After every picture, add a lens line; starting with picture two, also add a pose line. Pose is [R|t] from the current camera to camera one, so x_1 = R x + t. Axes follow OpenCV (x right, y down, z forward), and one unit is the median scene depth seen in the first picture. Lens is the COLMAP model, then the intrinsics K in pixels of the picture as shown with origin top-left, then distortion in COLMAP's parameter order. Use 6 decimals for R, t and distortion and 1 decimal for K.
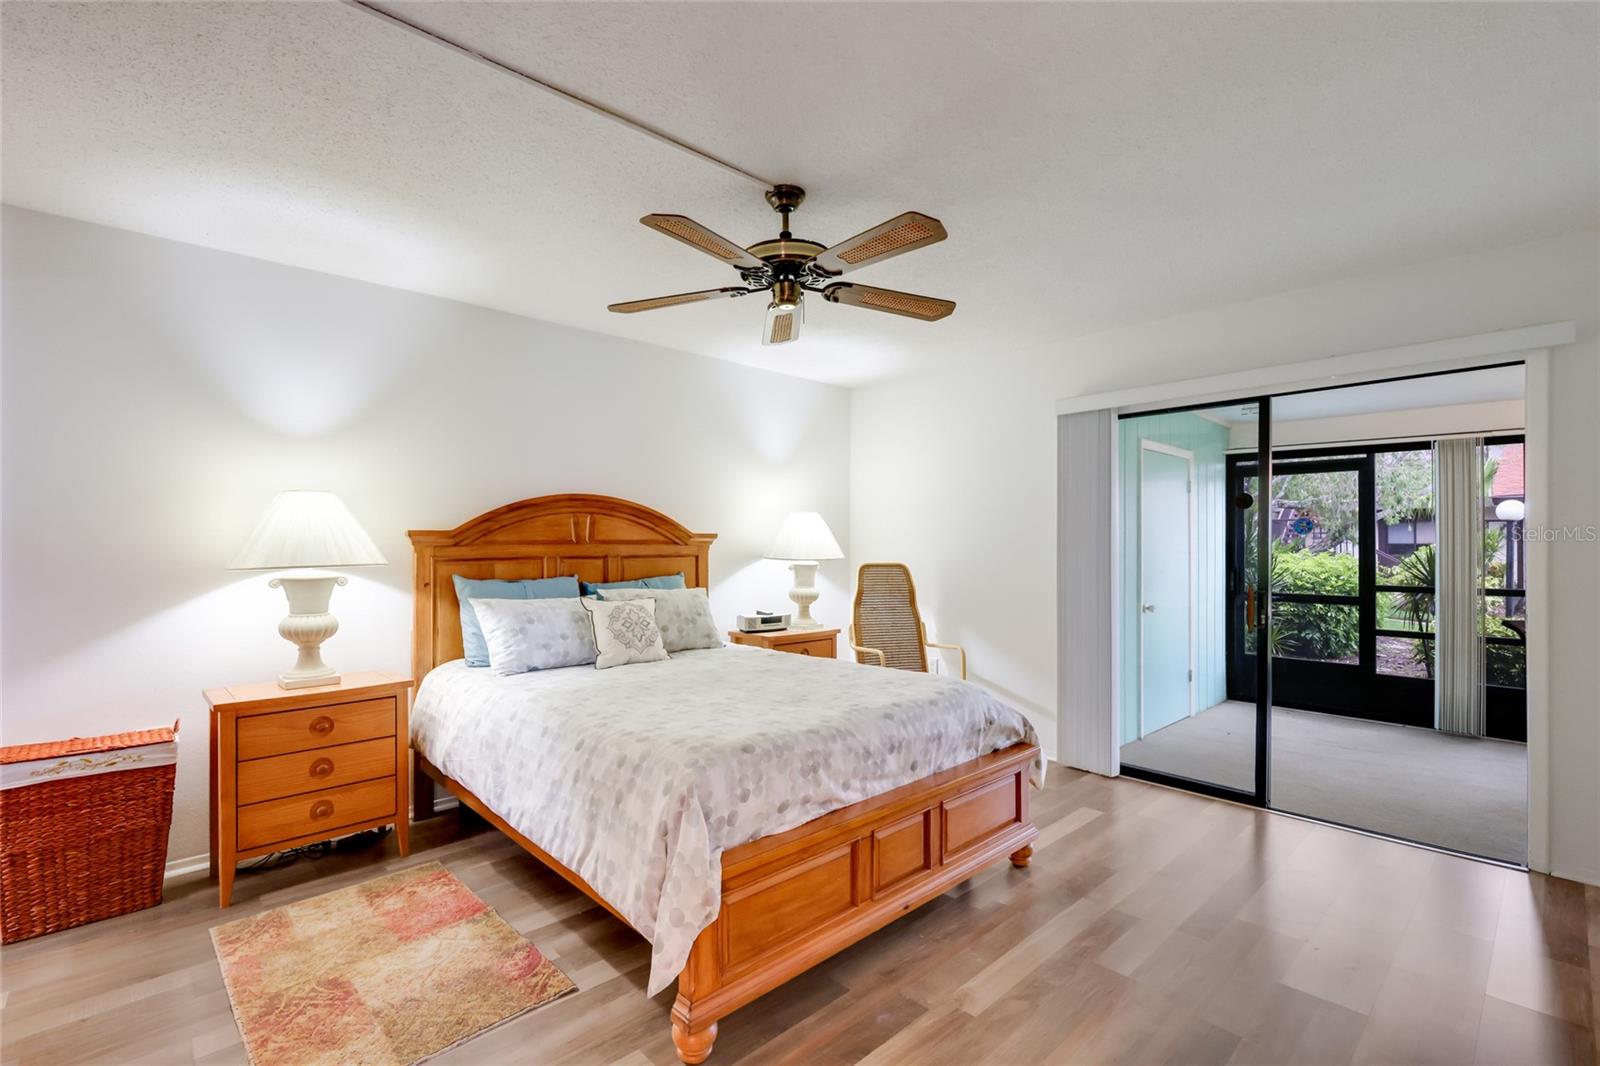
lens RADIAL K [[737.8, 0, 797.7], [0, 737.8, 538.8], [0, 0, 1]] dist [0.002373, -0.000085]
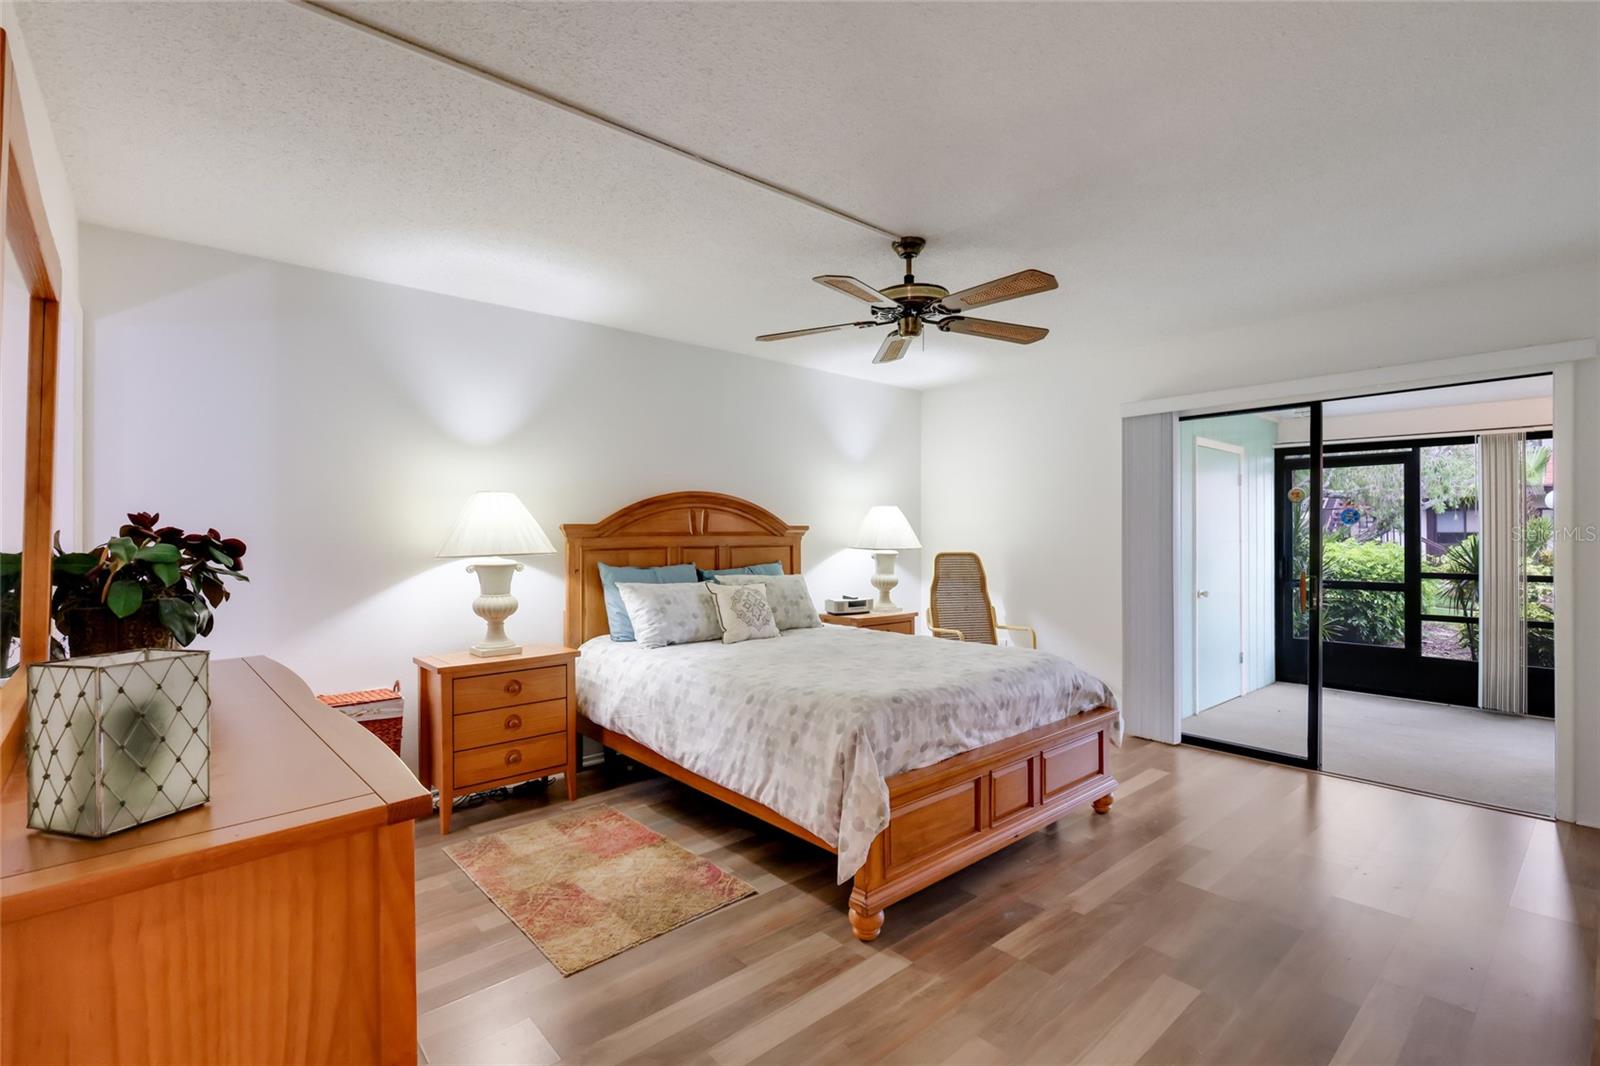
lens RADIAL K [[737.8, 0, 801.6], [0, 737.8, 530.5], [0, 0, 1]] dist [0.002373, -0.000085]
pose [[0.999325, -0.002872, -0.036630, -0.122960], [0.002942, 0.999994, 0.001850, -0.002963], [0.036624, -0.001957, 0.999327, -0.170364]]
